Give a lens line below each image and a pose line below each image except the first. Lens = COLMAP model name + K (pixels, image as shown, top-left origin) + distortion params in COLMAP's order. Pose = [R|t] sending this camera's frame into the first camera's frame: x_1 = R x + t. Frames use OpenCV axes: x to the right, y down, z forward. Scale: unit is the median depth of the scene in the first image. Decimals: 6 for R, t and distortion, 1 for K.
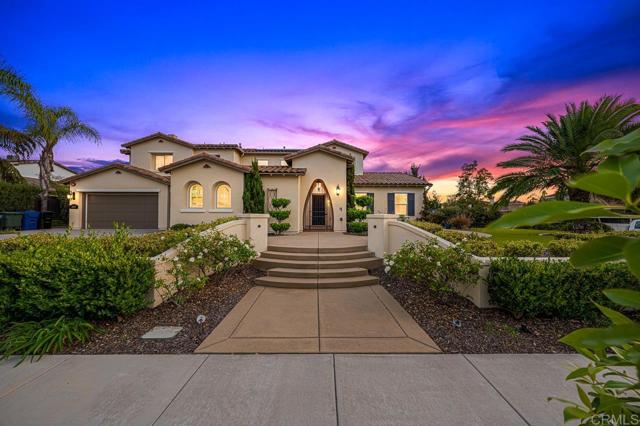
lens RADIAL K [[213.8, 0, 320.0], [0, 213.8, 213.0], [0, 0, 1]] dist [-0.006972, -0.000027]
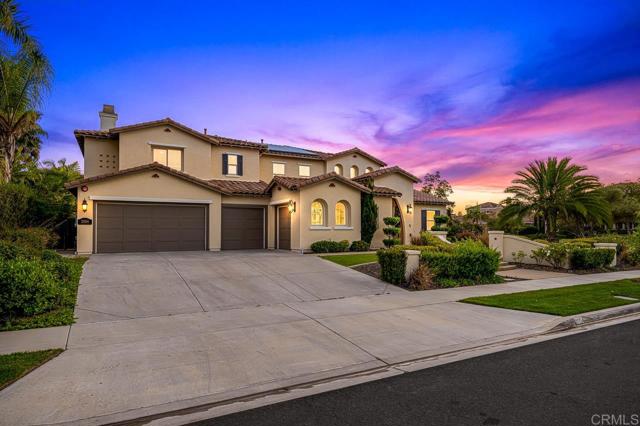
lens RADIAL K [[366.7, 0, 317.4], [0, 366.7, 213.4], [0, 0, 1]] dist [-0.002331, -0.000262]
pose [[0.889133, 0.016095, 0.457366, -2.044606], [-0.000458, 0.999412, -0.034279, -0.029578], [-0.457649, 0.030269, 0.888617, -0.788981]]
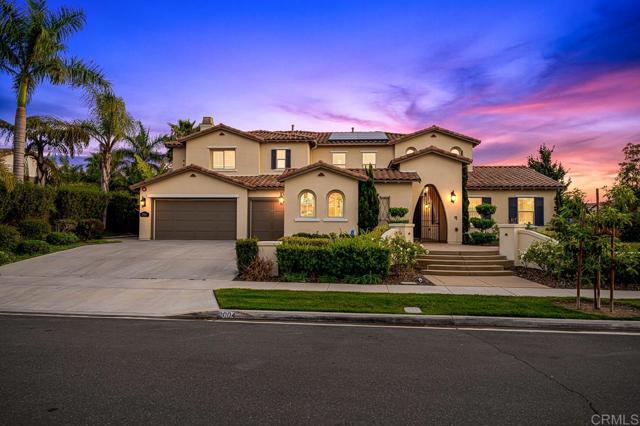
lens RADIAL K [[409.2, 0, 320.0], [0, 409.2, 213.0], [0, 0, 1]] dist [-0.008302, -0.000548]
pose [[0.995519, 0.000262, -0.094561, -0.520309], [-0.001836, 0.999861, -0.016552, -0.015889], [0.094544, 0.016651, 0.995381, -1.270456]]
